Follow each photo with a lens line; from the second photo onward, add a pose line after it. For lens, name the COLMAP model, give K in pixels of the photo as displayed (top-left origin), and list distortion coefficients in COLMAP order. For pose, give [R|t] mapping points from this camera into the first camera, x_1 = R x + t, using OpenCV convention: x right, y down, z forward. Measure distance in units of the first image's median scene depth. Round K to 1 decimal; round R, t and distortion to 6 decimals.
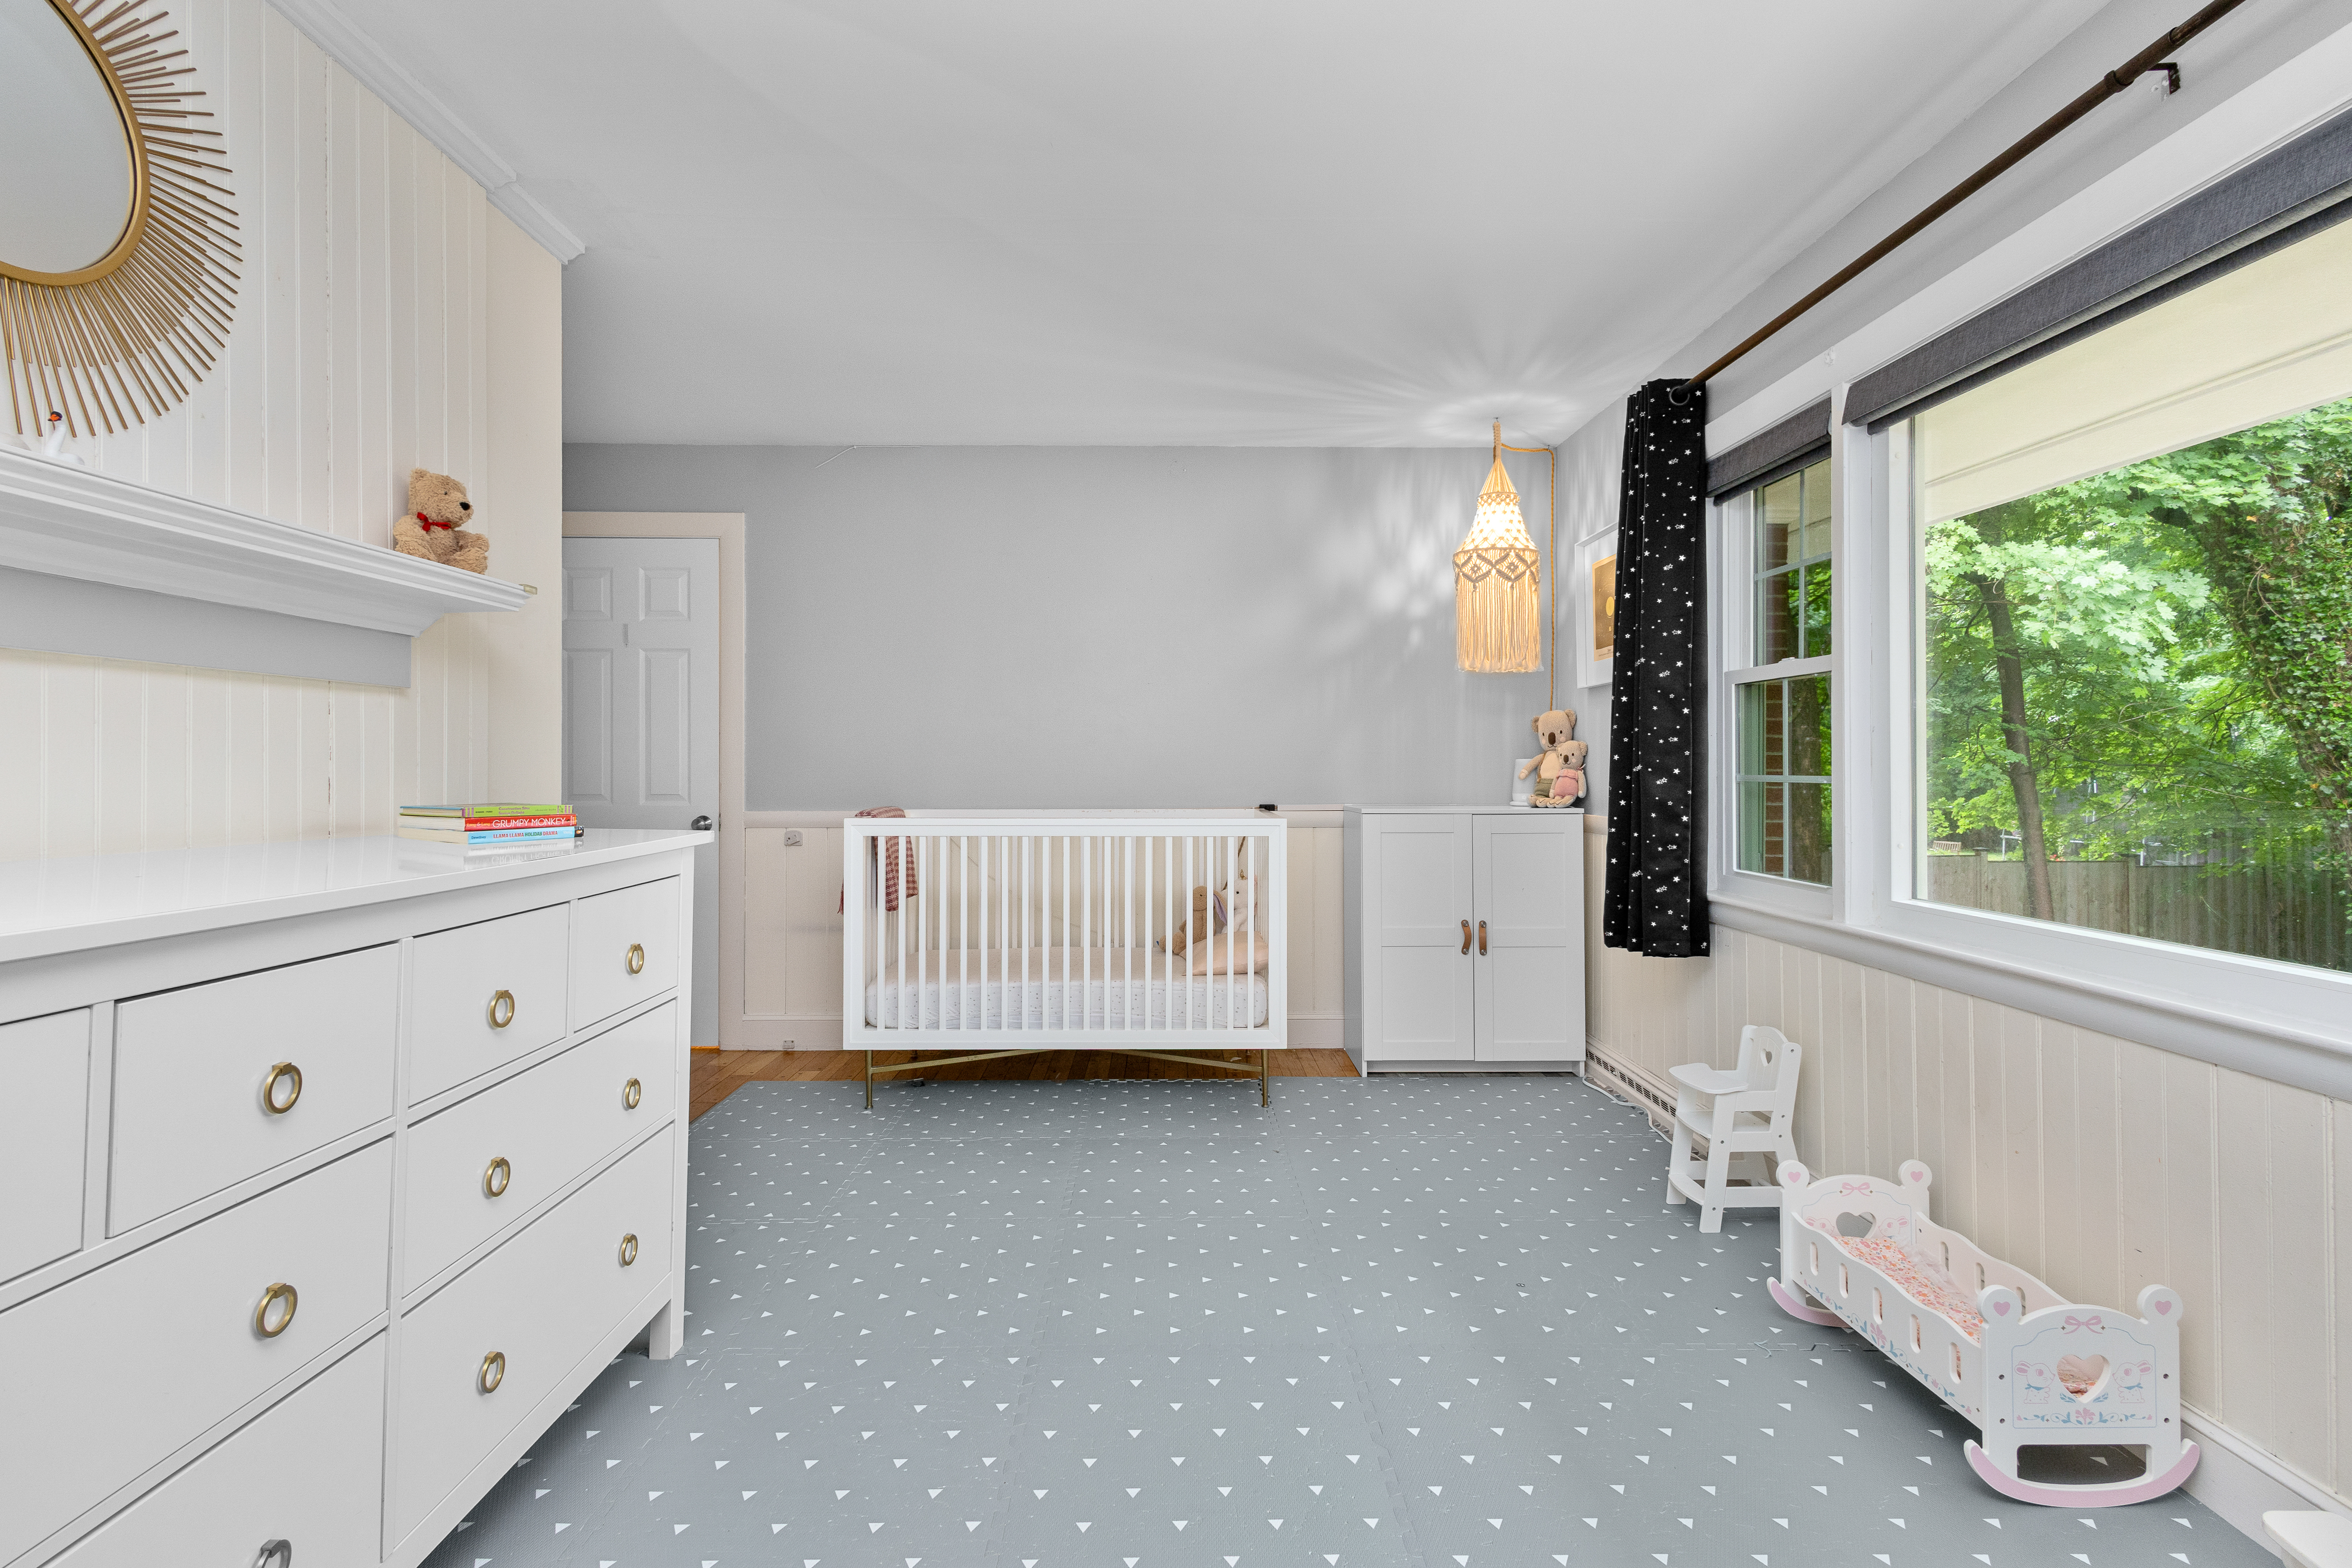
lens RADIAL K [[1081.3, 0, 1174.6], [0, 1081.3, 756.8], [0, 0, 1]] dist [0.001065, -0.000052]
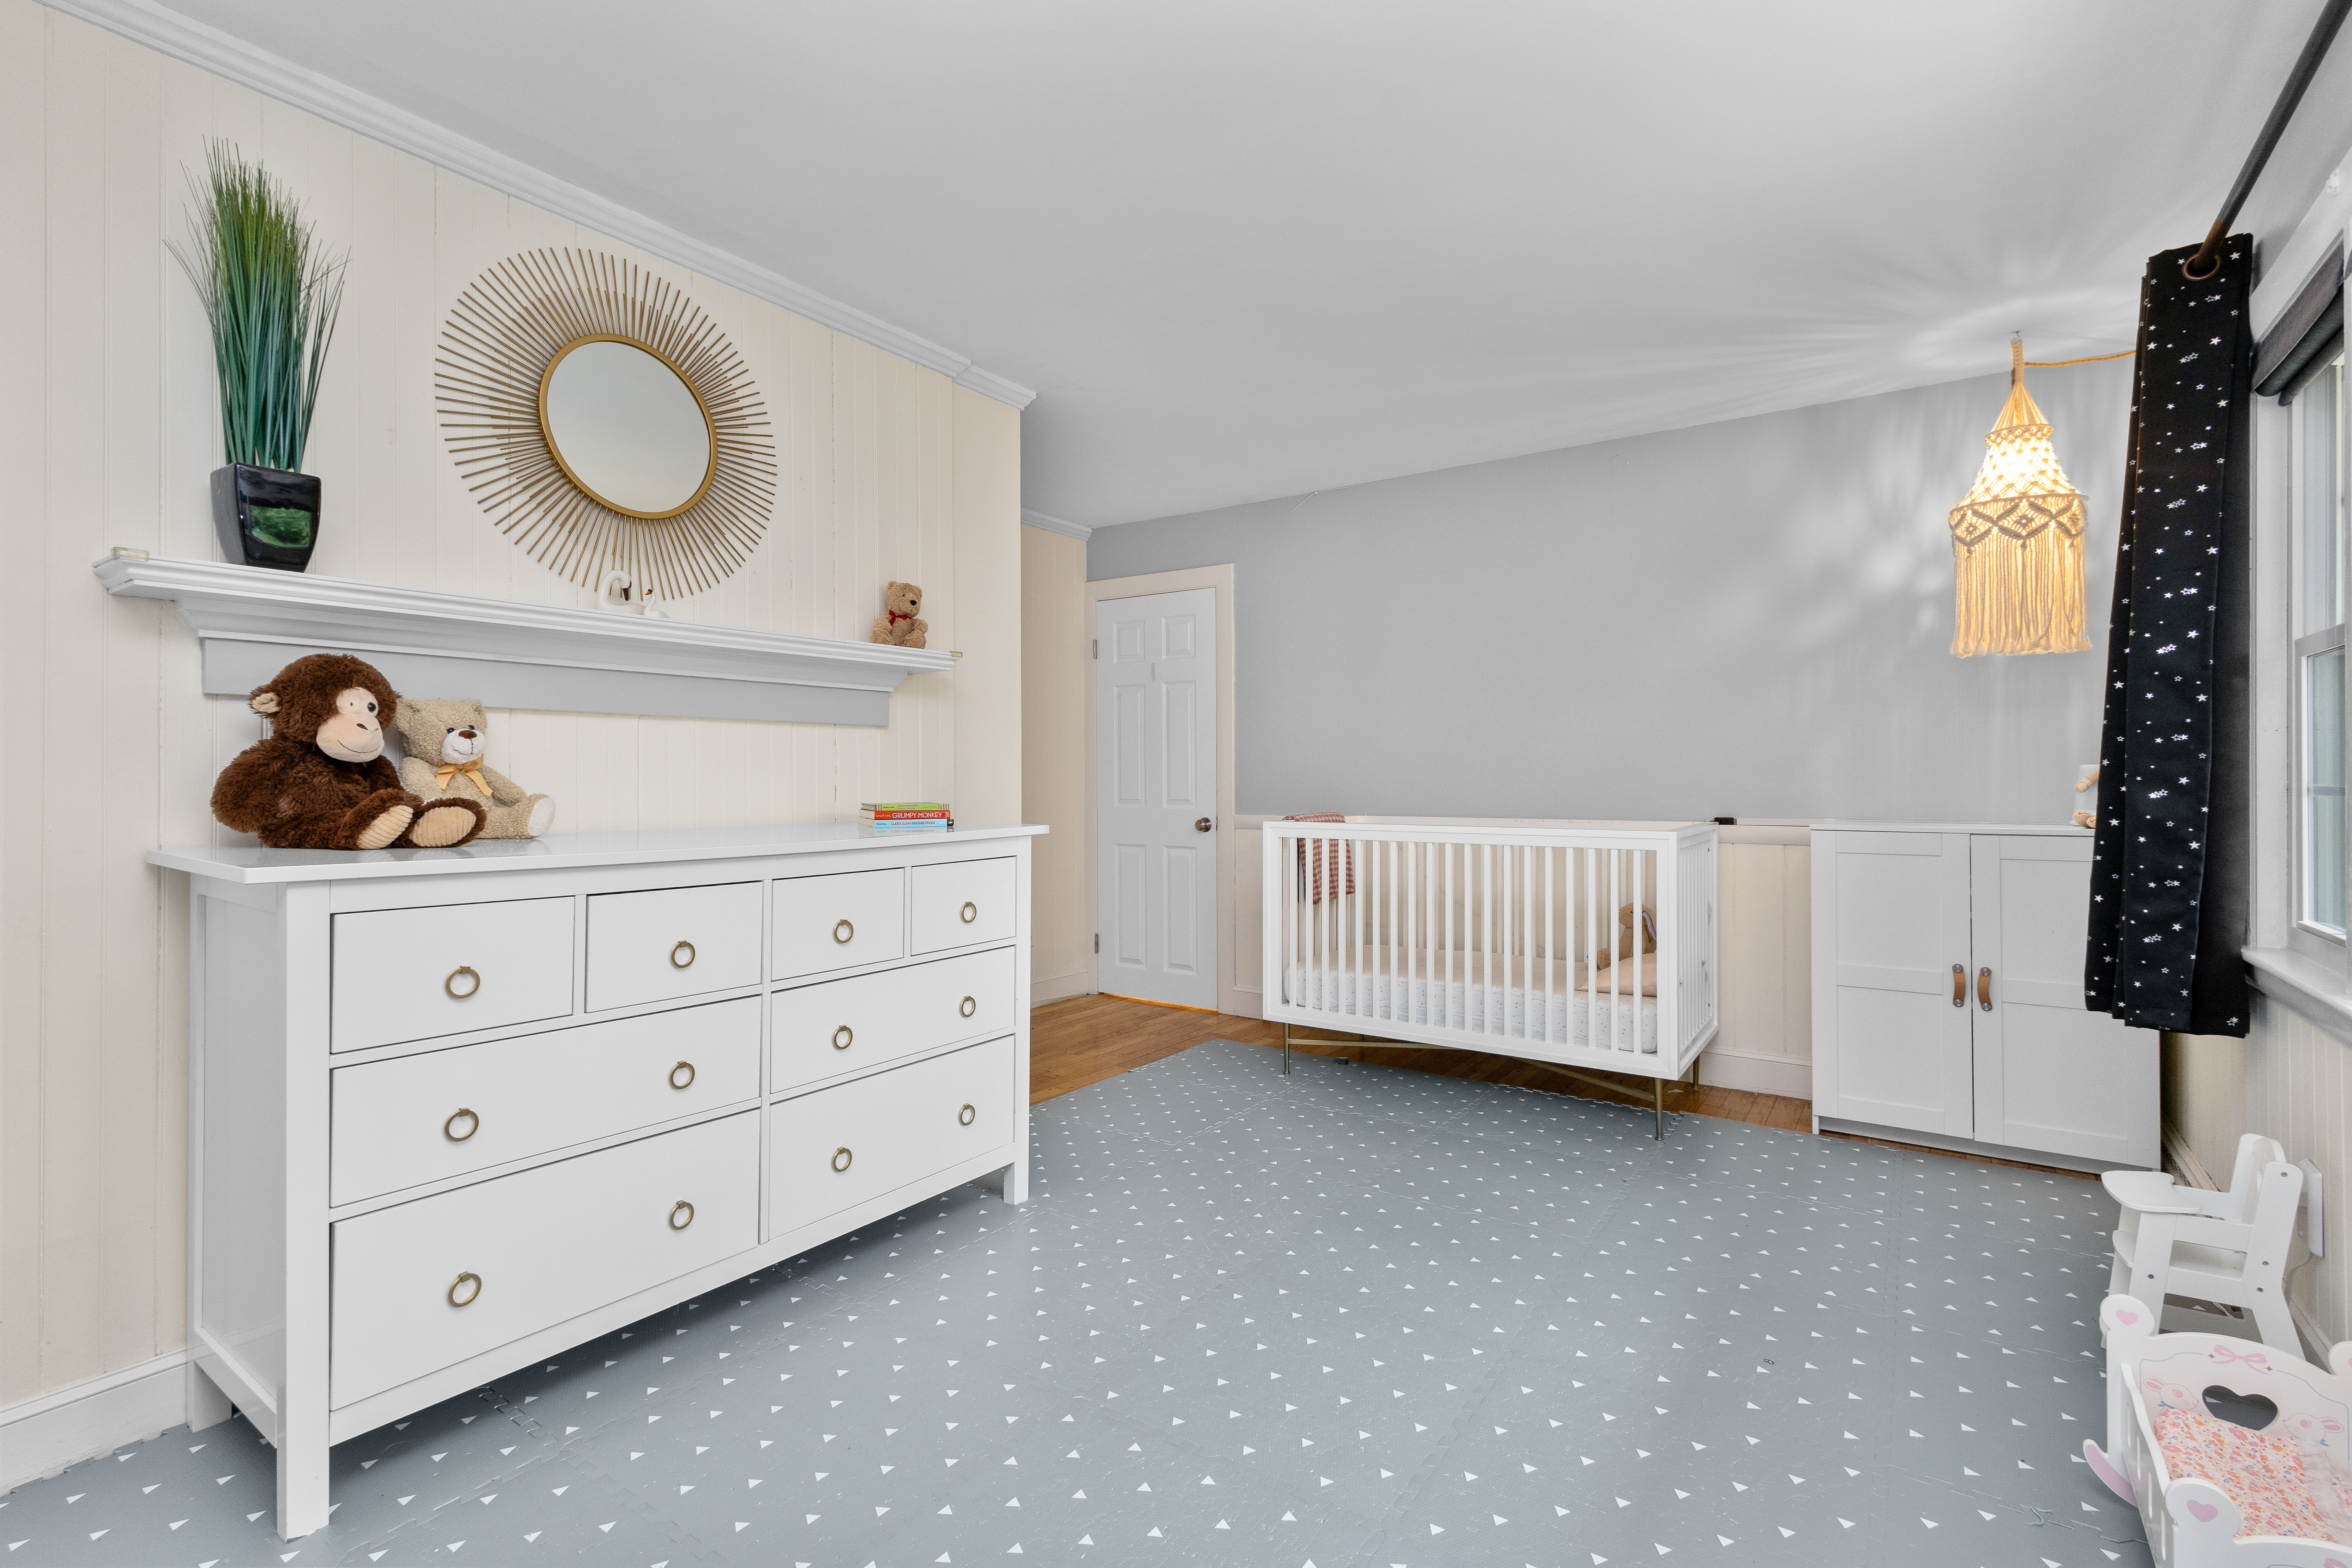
lens RADIAL K [[1075.5, 0, 1179.2], [0, 1075.5, 774.6], [0, 0, 1]] dist [0.014262, -0.007862]
pose [[0.814417, -0.003572, -0.580269, 0.273259], [0.007833, 0.999958, 0.004838, 0.000242], [0.580227, -0.008486, 0.814411, 0.002252]]
